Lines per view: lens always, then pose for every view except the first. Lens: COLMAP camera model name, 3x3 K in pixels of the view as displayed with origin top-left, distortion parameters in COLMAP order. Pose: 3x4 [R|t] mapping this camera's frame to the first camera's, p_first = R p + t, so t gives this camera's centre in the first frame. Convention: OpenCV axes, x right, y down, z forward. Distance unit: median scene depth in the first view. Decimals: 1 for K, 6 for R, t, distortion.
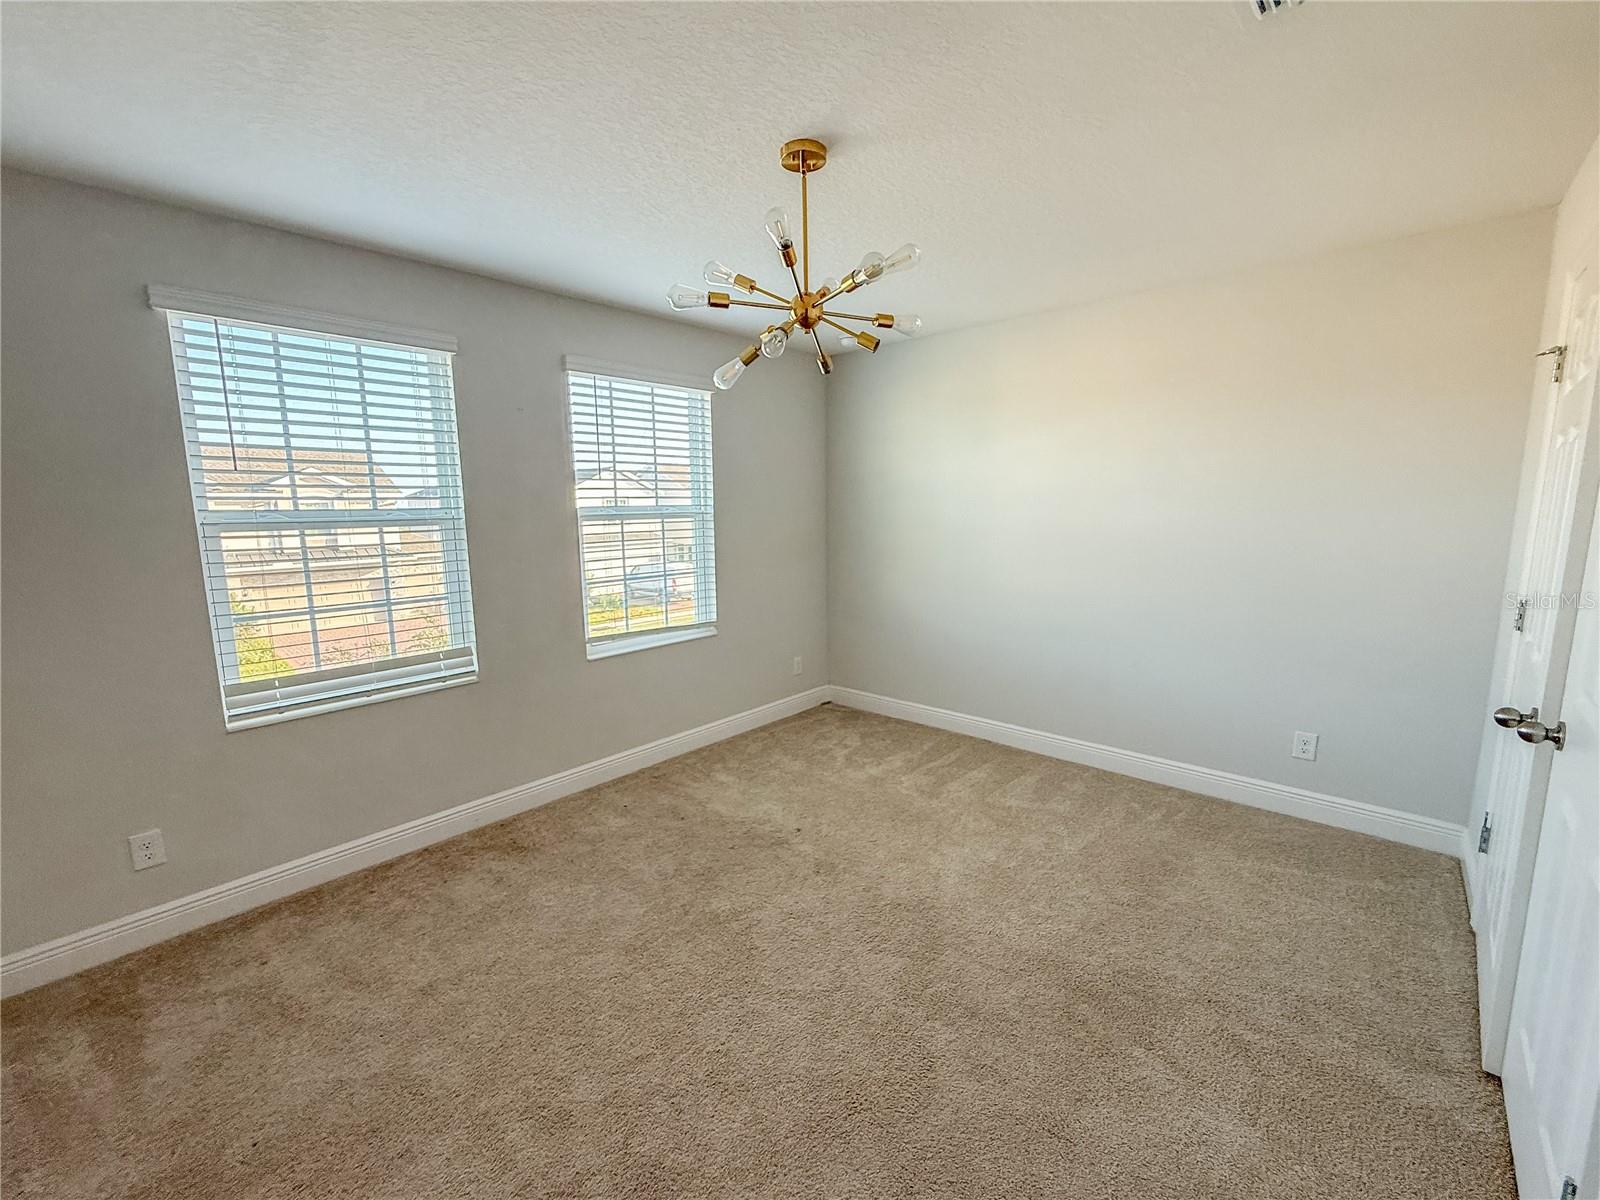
lens RADIAL K [[654.2, 0, 787.0], [0, 654.2, 594.6], [0, 0, 1]] dist [0.003010, 0.000729]
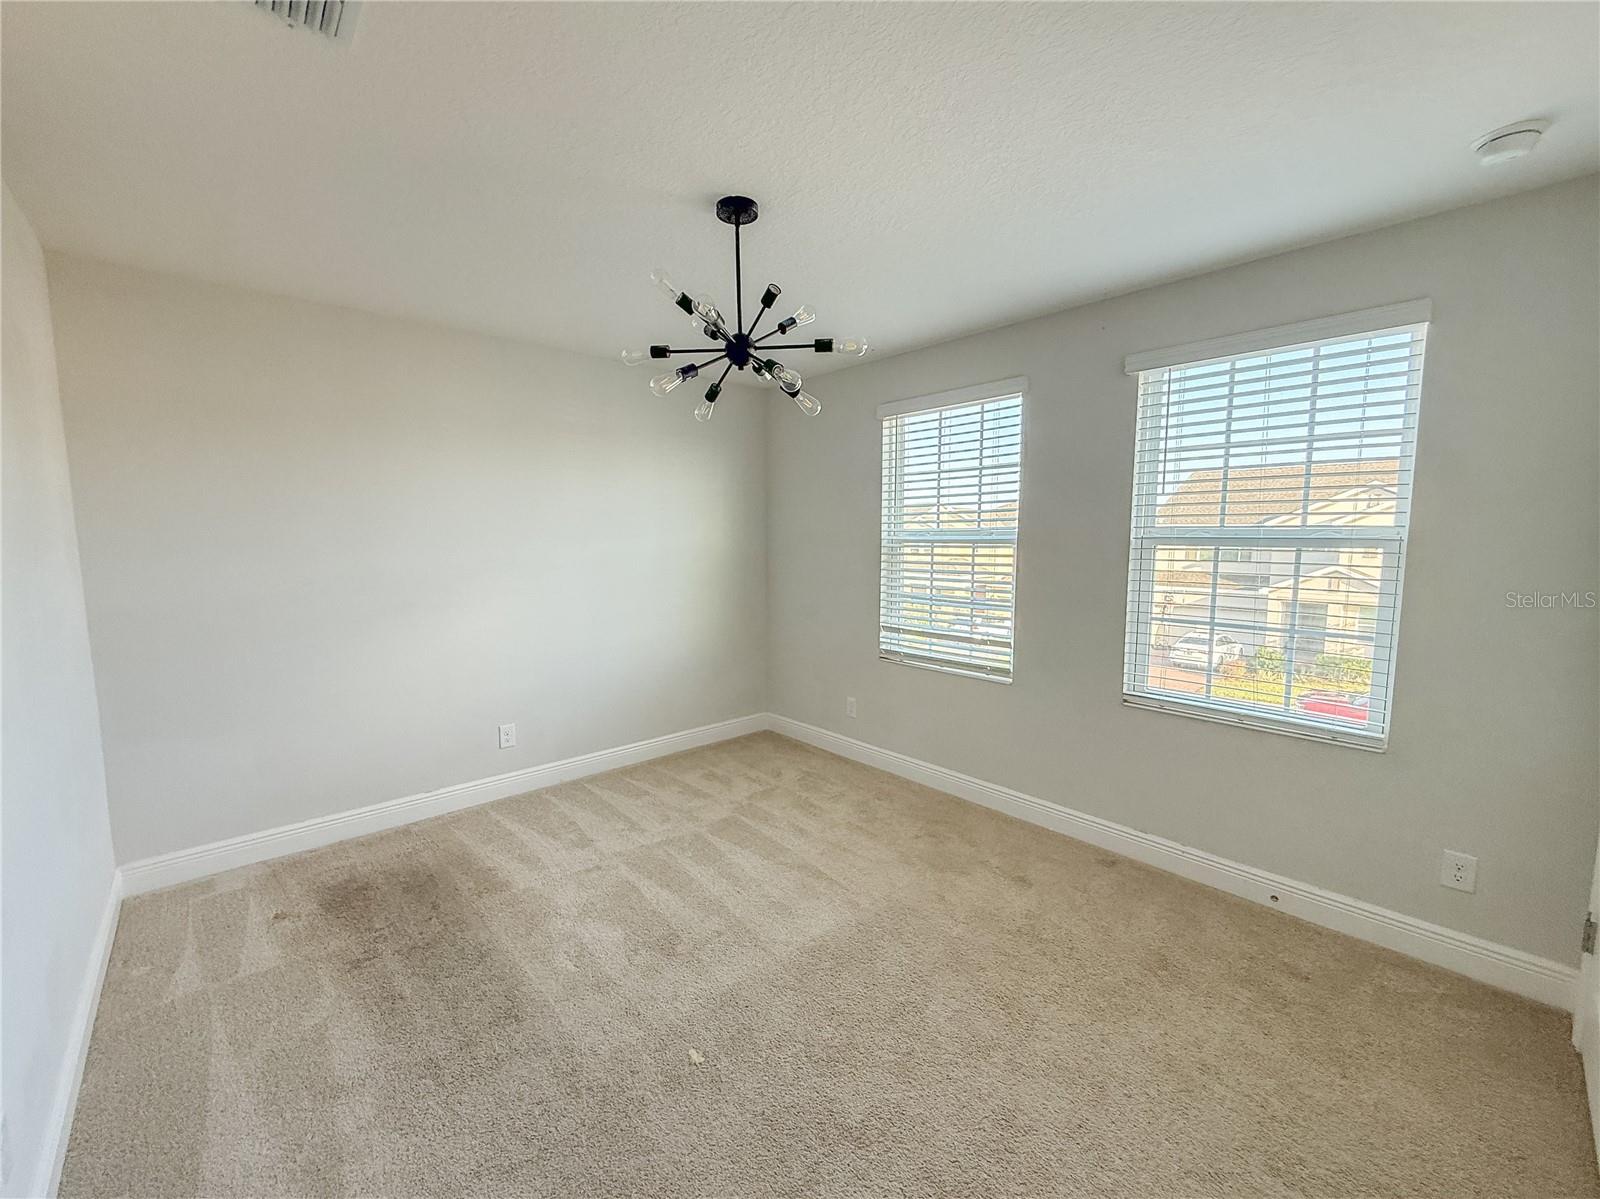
lens RADIAL K [[654.2, 0, 784.2], [0, 654.2, 599.9], [0, 0, 1]] dist [0.003010, 0.000729]
pose [[-0.106626, 0.118938, -0.987160, 0.402343], [-0.126866, 0.983078, 0.132149, -0.066580], [0.986172, 0.139327, -0.089732, 0.432782]]
